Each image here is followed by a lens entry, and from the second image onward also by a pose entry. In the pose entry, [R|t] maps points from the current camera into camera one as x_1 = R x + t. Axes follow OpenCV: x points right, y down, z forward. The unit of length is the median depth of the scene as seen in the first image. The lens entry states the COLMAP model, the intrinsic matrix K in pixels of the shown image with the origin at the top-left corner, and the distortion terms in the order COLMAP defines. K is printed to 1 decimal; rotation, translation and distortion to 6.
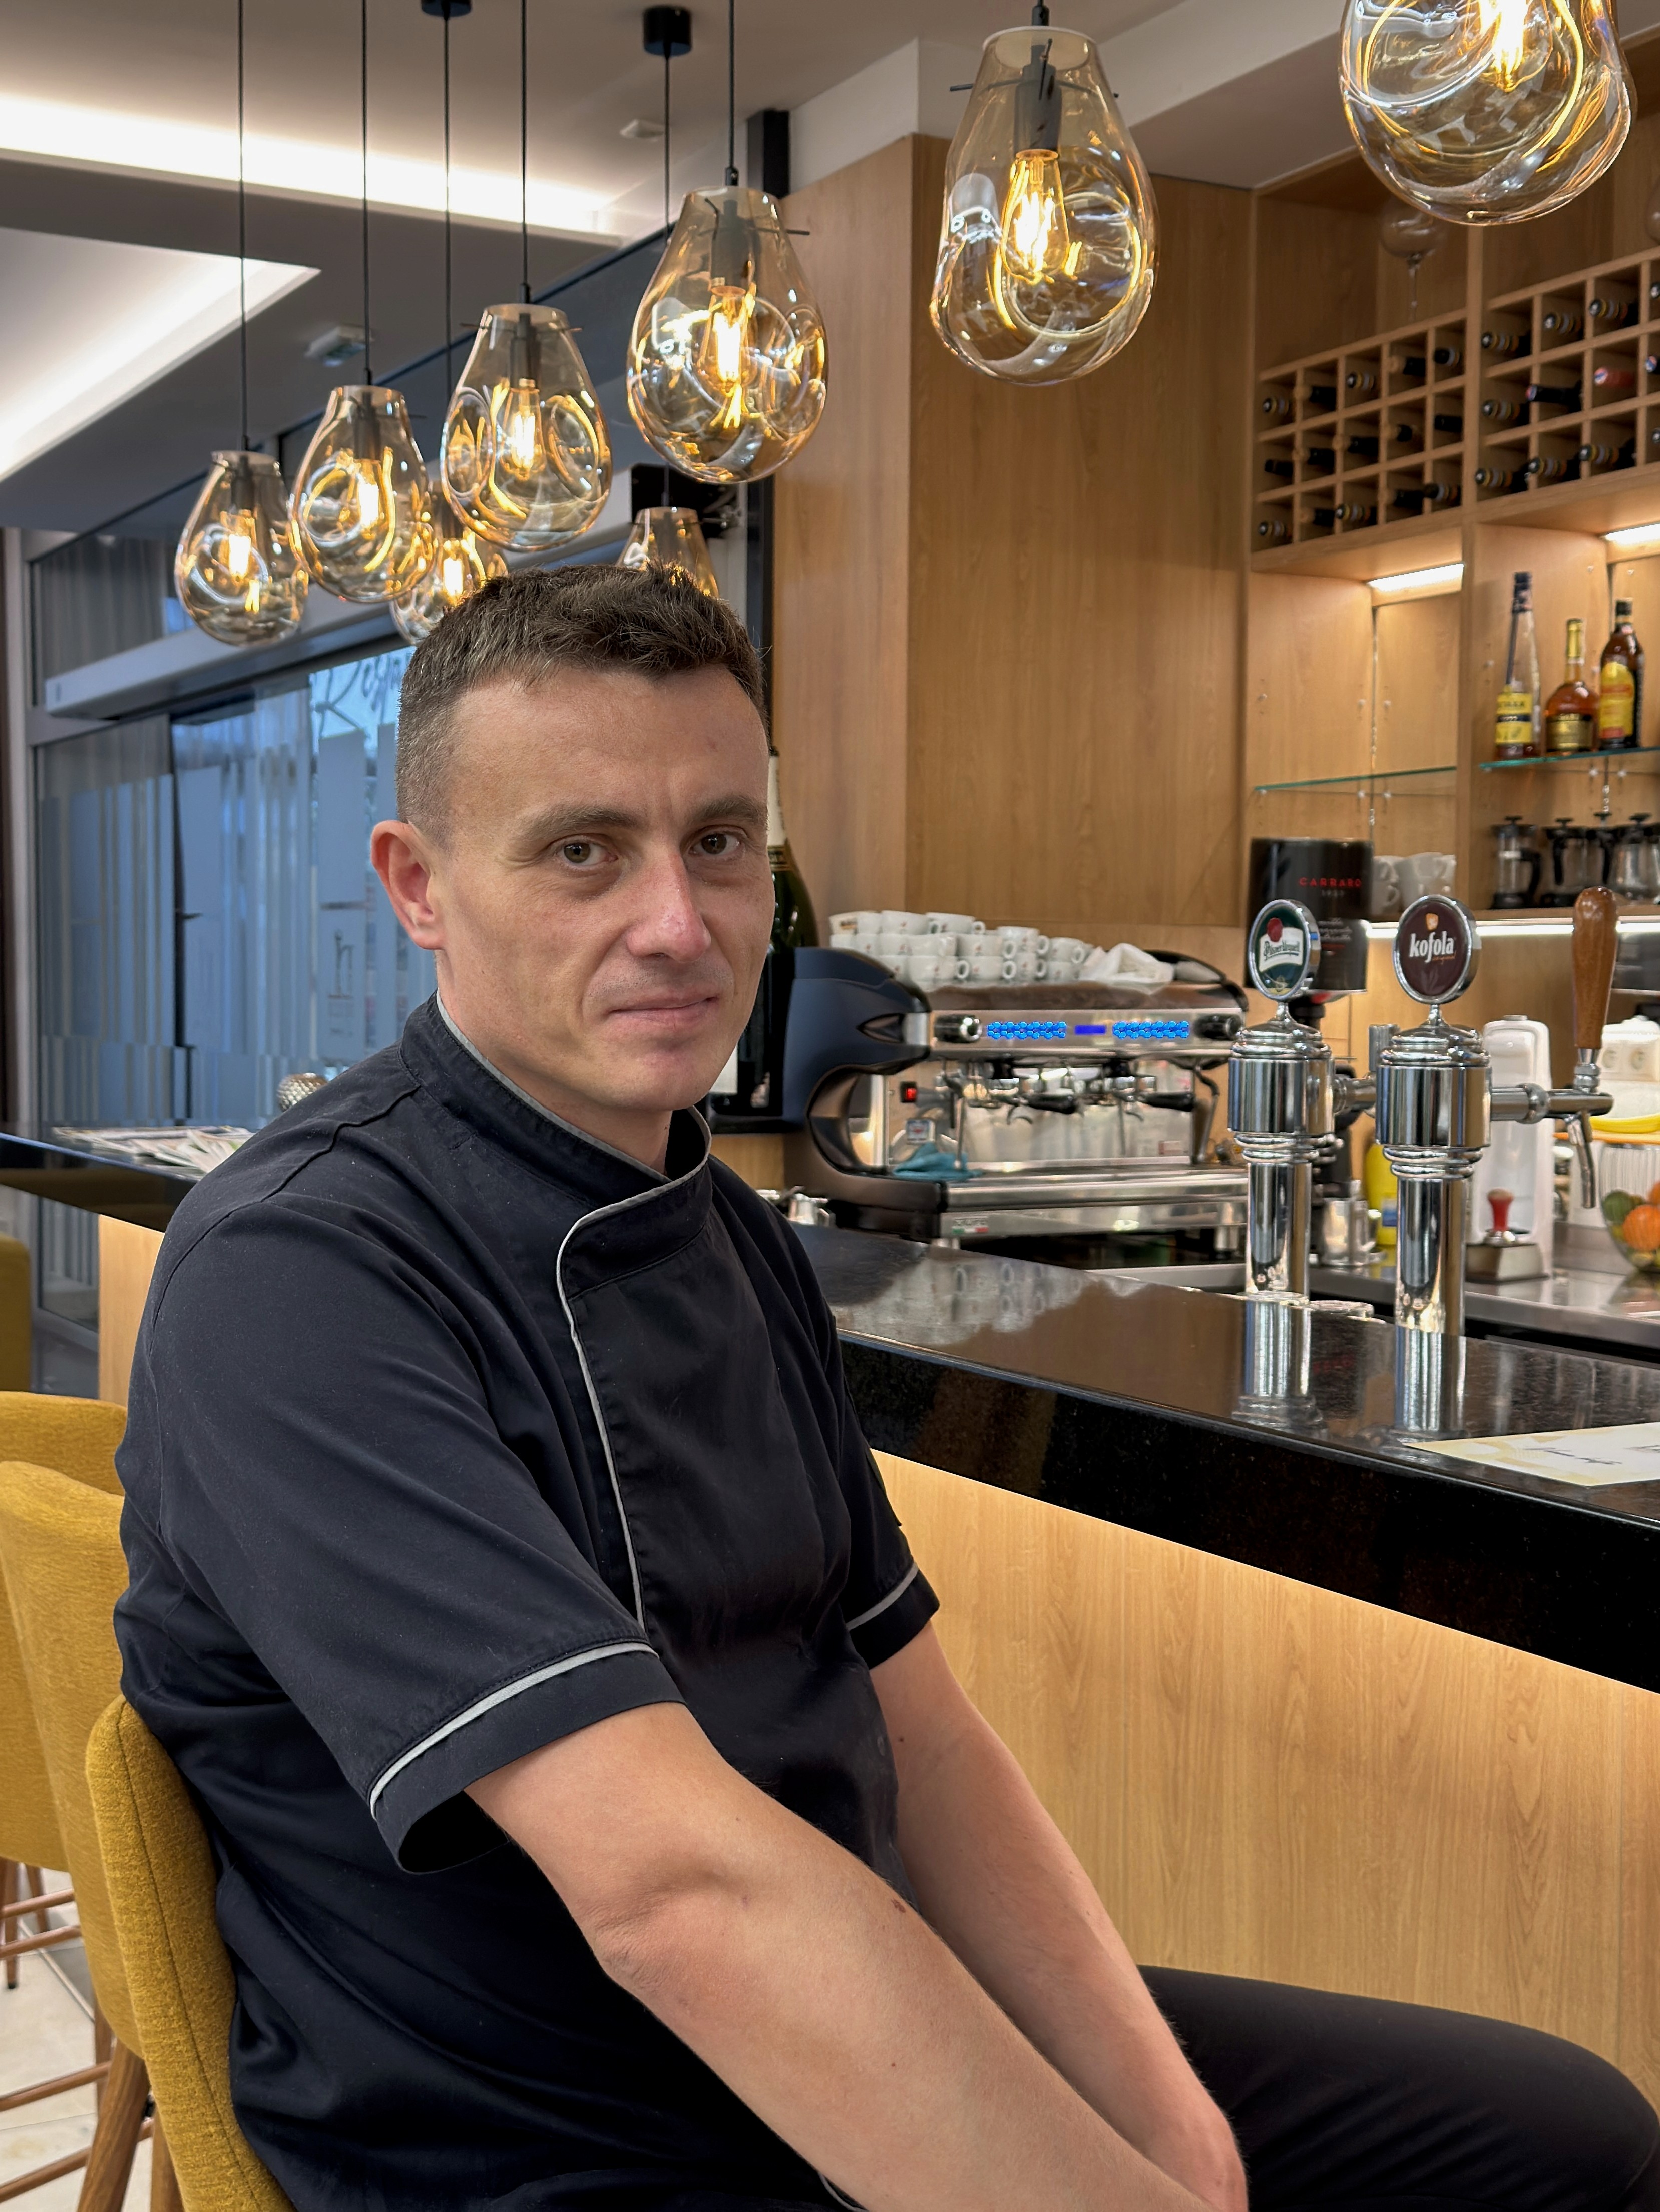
lens RADIAL K [[2897.6, 0, 830.0], [0, 2897.6, 1106.0], [0, 0, 1]] dist [0.236854, -0.575775]
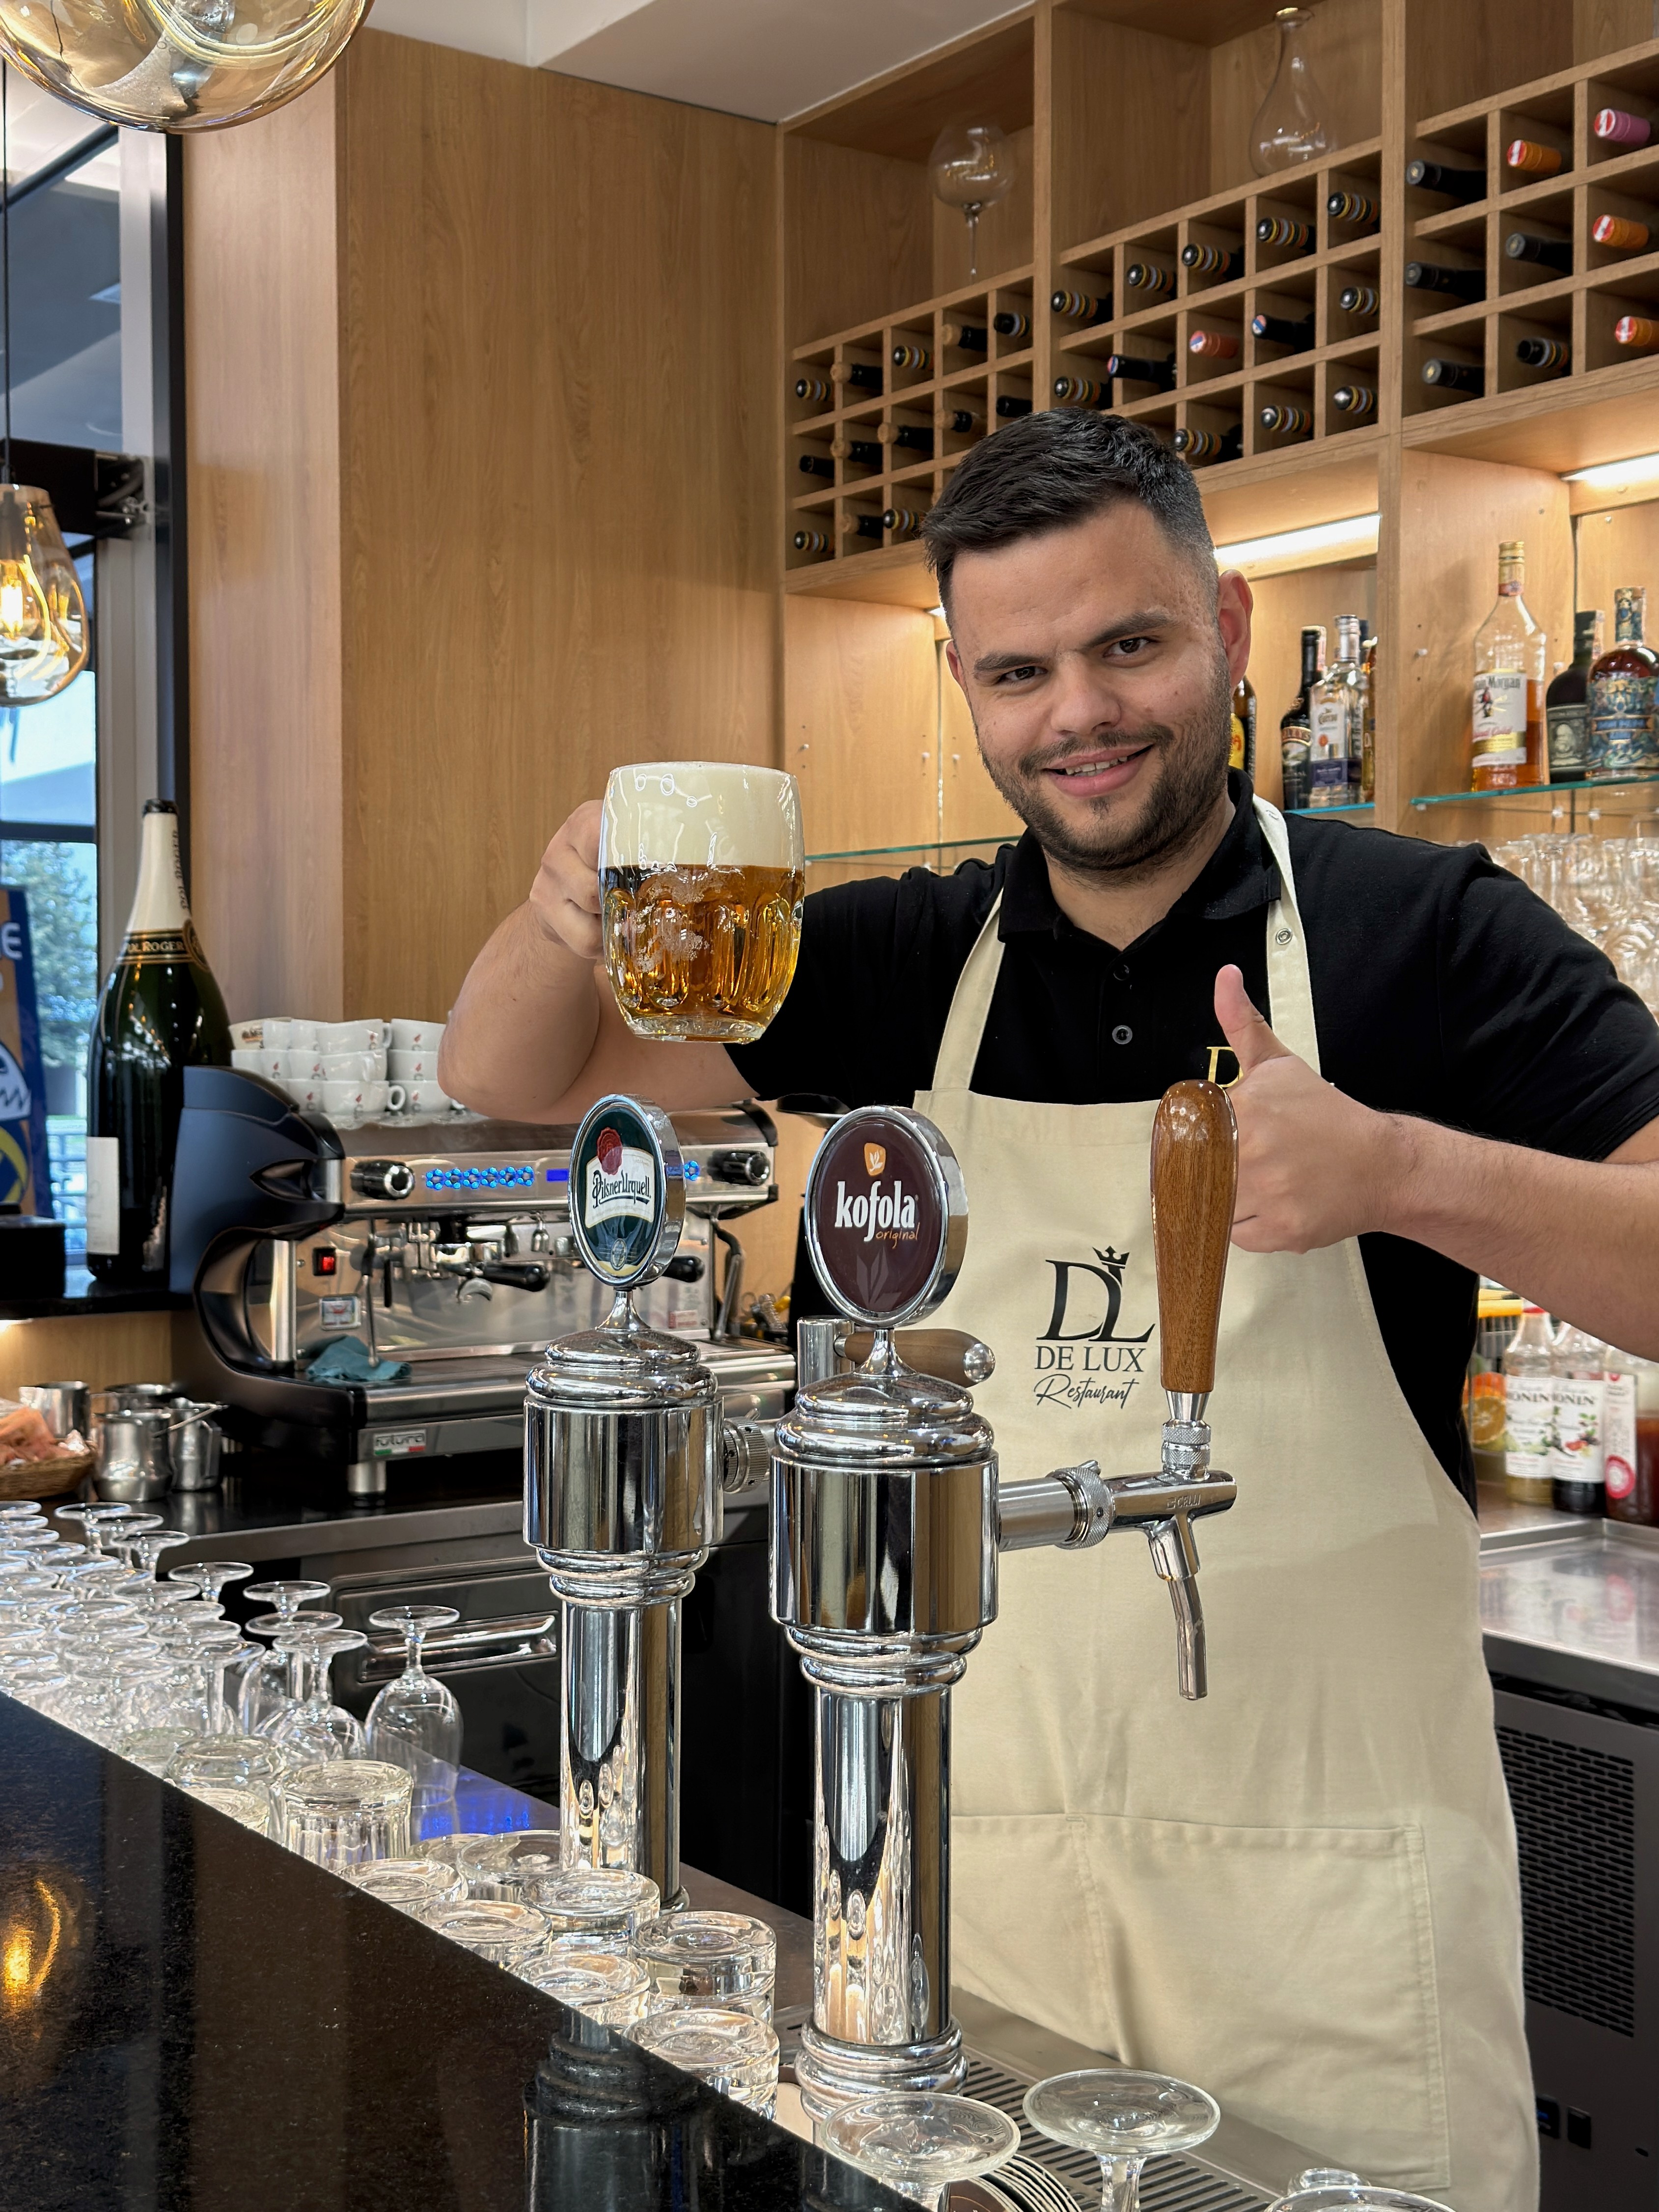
lens RADIAL K [[2860.6, 0, 822.9], [0, 2860.6, 1086.6], [0, 0, 1]] dist [0.163425, -0.027909]
pose [[0.992619, -0.008146, 0.120999, 0.062254], [0.011271, 0.999620, -0.025157, -0.028330], [-0.120748, 0.026335, 0.992334, 0.235058]]
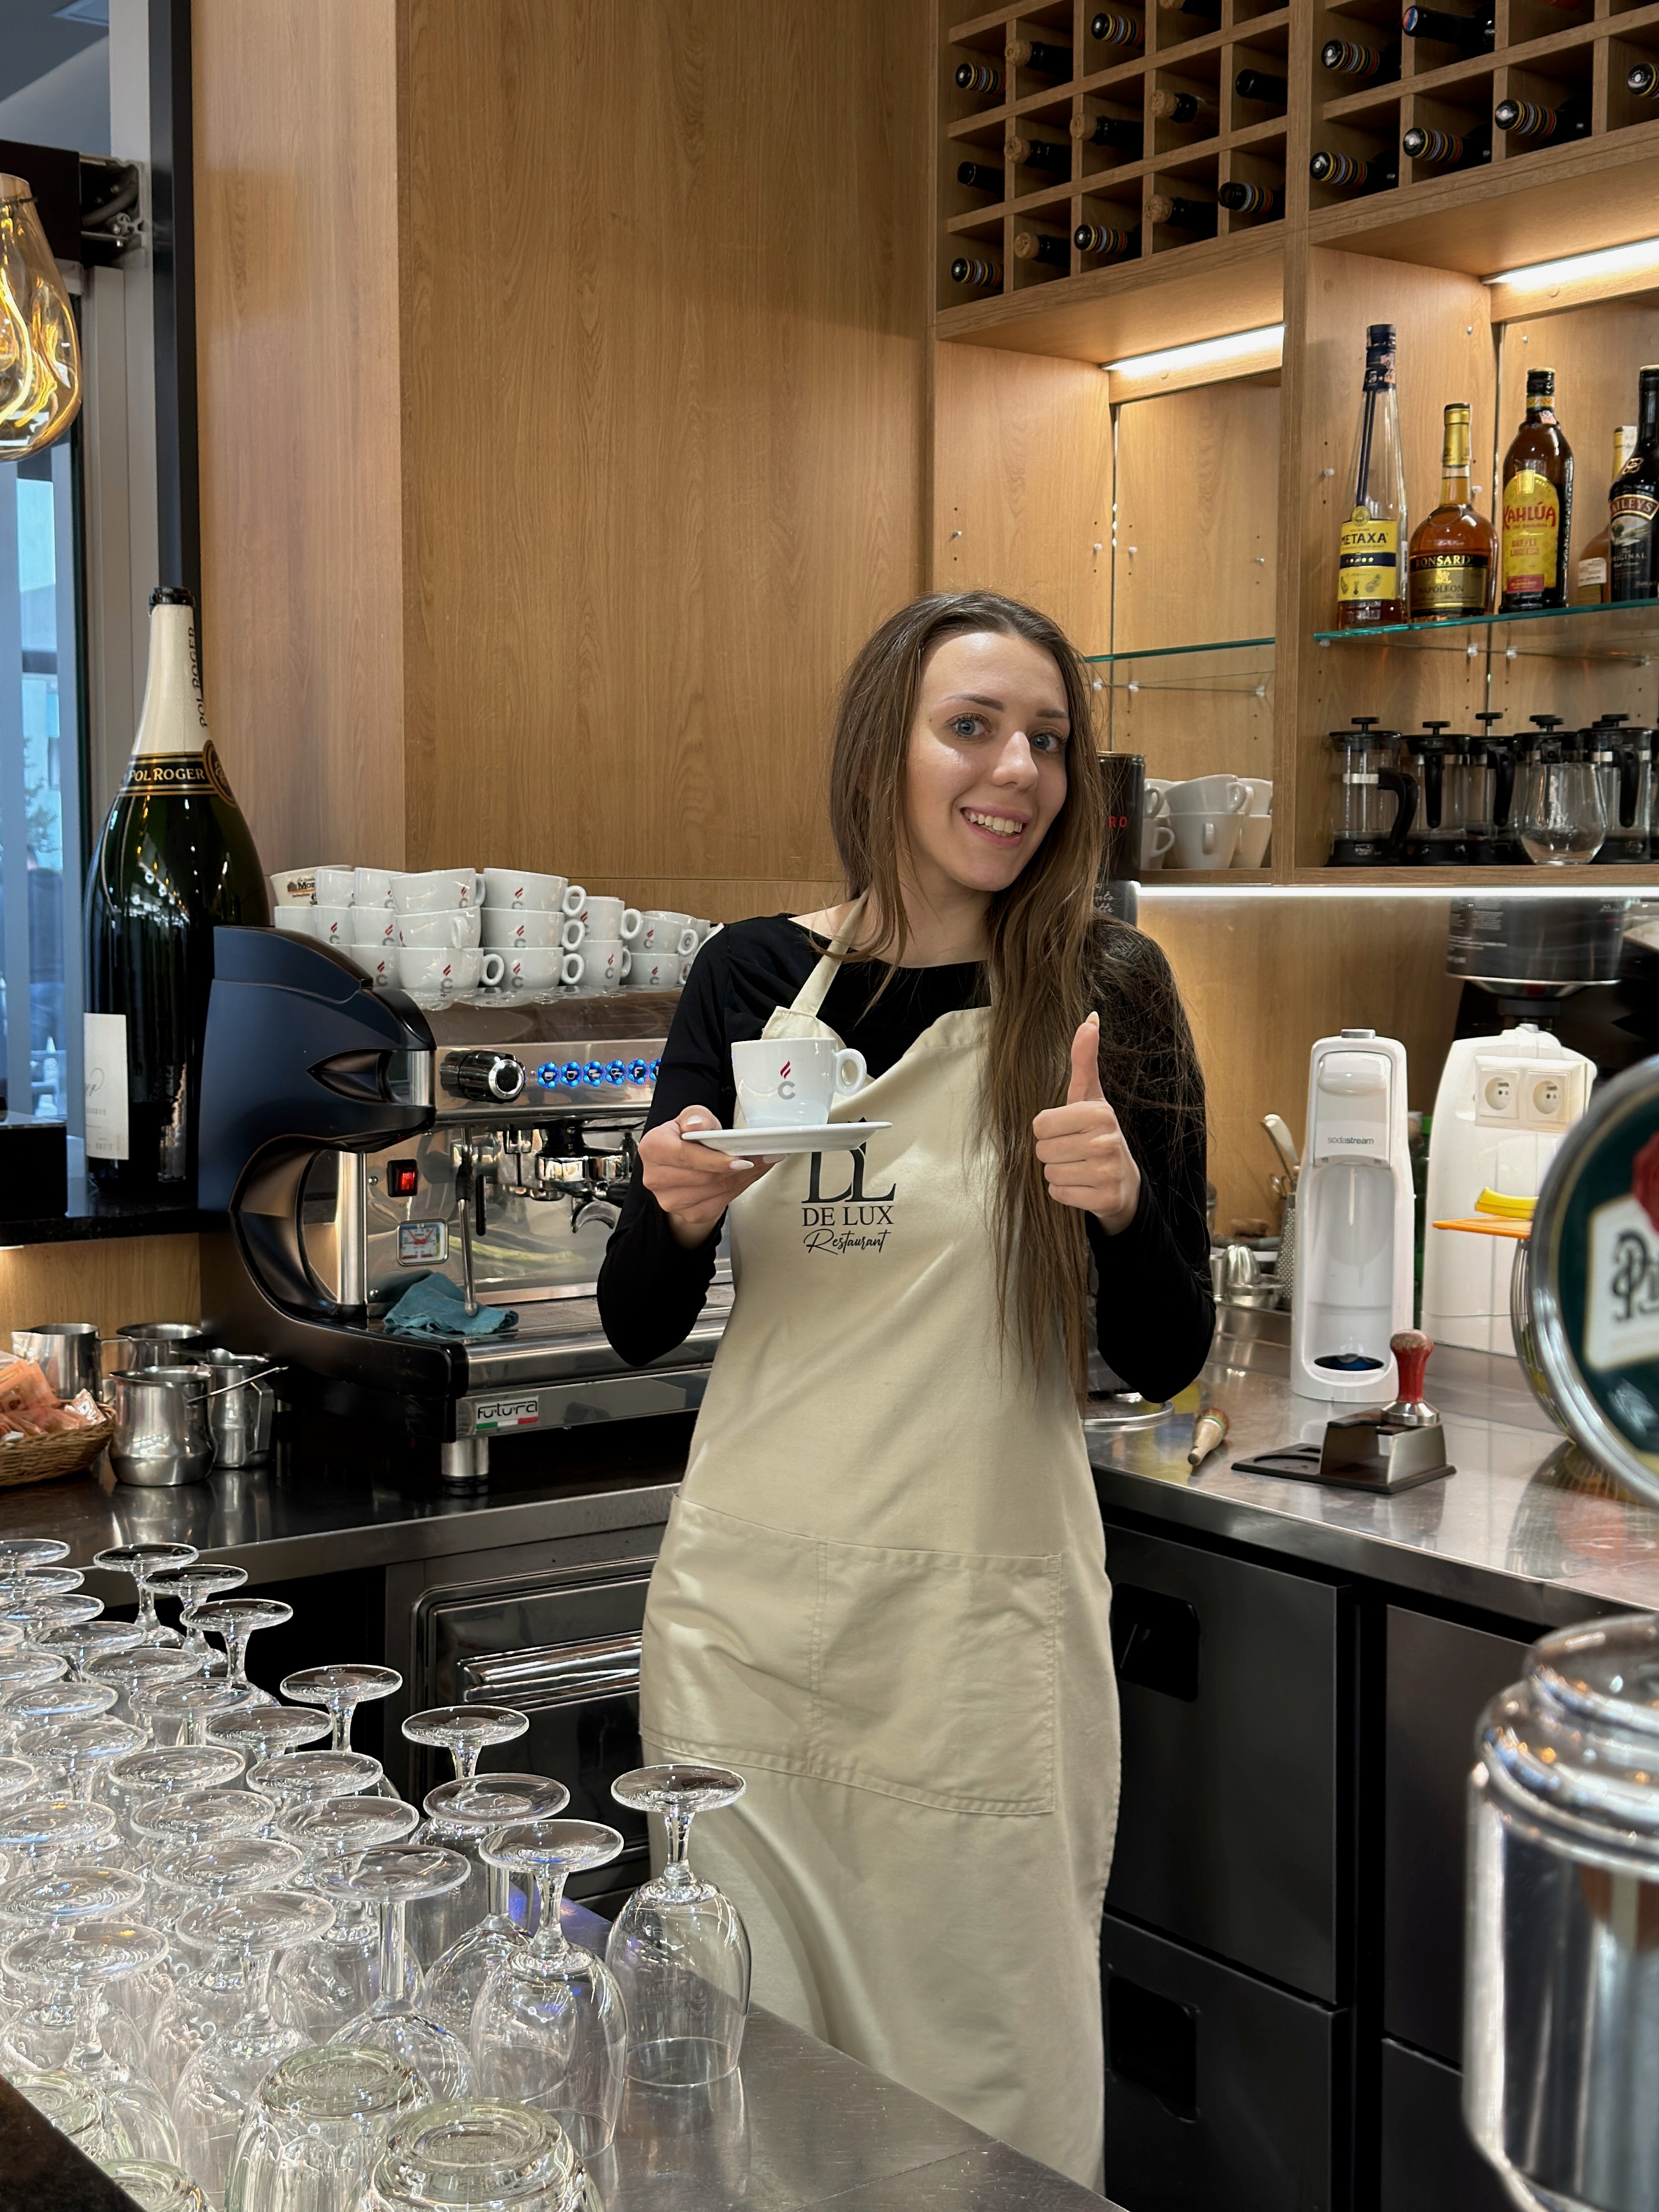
lens RADIAL K [[2897.2, 0, 829.5], [0, 2897.2, 1106.0], [0, 0, 1]] dist [0.236854, -0.575775]
pose [[0.990385, -0.011300, 0.137878, 0.030079], [0.006997, 0.999474, 0.031654, -0.035559], [-0.138163, -0.030385, 0.989943, 0.386689]]
